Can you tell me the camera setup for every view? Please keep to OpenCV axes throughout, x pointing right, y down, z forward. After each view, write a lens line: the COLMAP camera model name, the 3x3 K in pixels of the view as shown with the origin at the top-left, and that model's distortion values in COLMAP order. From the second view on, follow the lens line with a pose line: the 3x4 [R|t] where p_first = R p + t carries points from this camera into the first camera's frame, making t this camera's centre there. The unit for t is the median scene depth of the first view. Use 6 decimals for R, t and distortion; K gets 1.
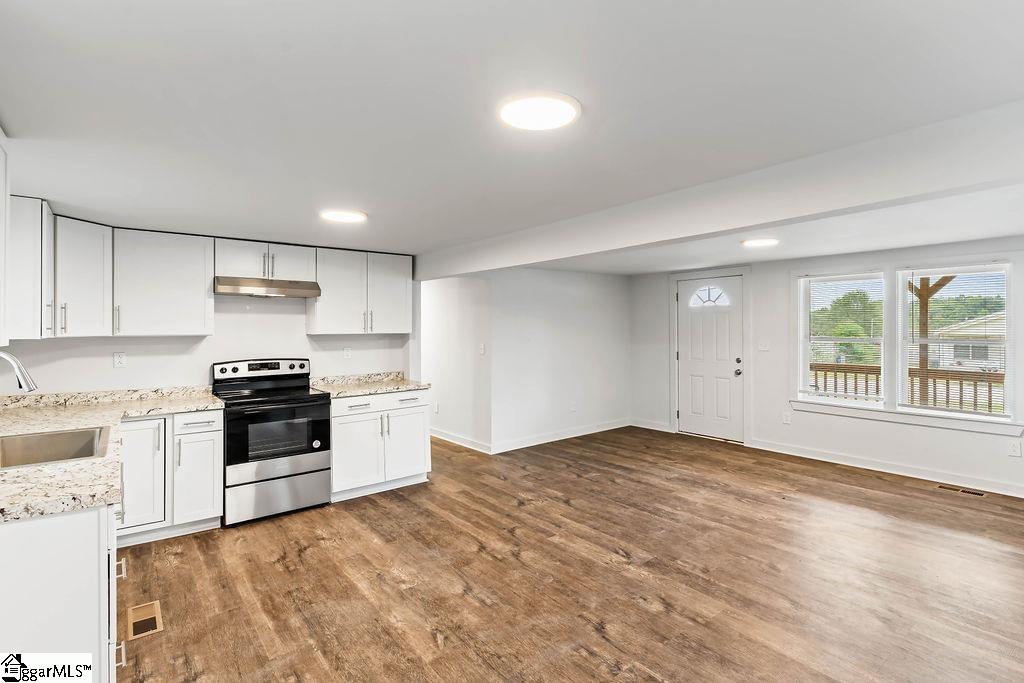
lens RADIAL K [[504.4, 0, 511.2], [0, 504.4, 331.6], [0, 0, 1]] dist [0.000677, -0.000062]
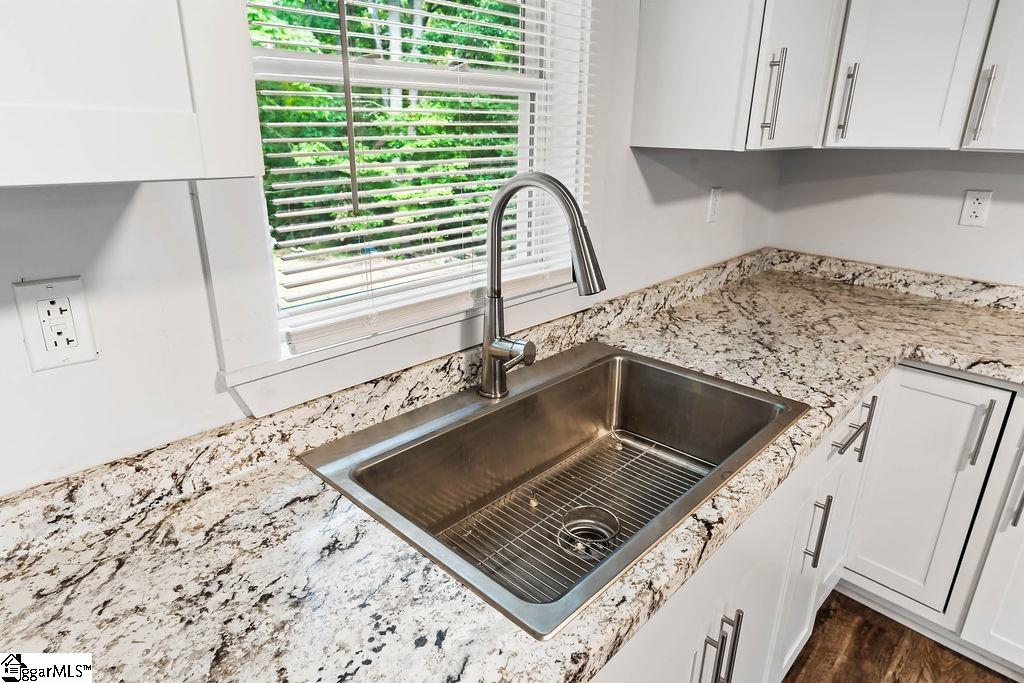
lens RADIAL K [[604.4, 0, 511.8], [0, 604.4, 338.4], [0, 0, 1]] dist [-0.003729, -0.000442]
pose [[0.148363, 0.329963, -0.932262, -0.342974], [-0.022023, 0.943564, 0.330458, -0.000077], [0.988688, -0.028497, 0.147257, 0.570823]]
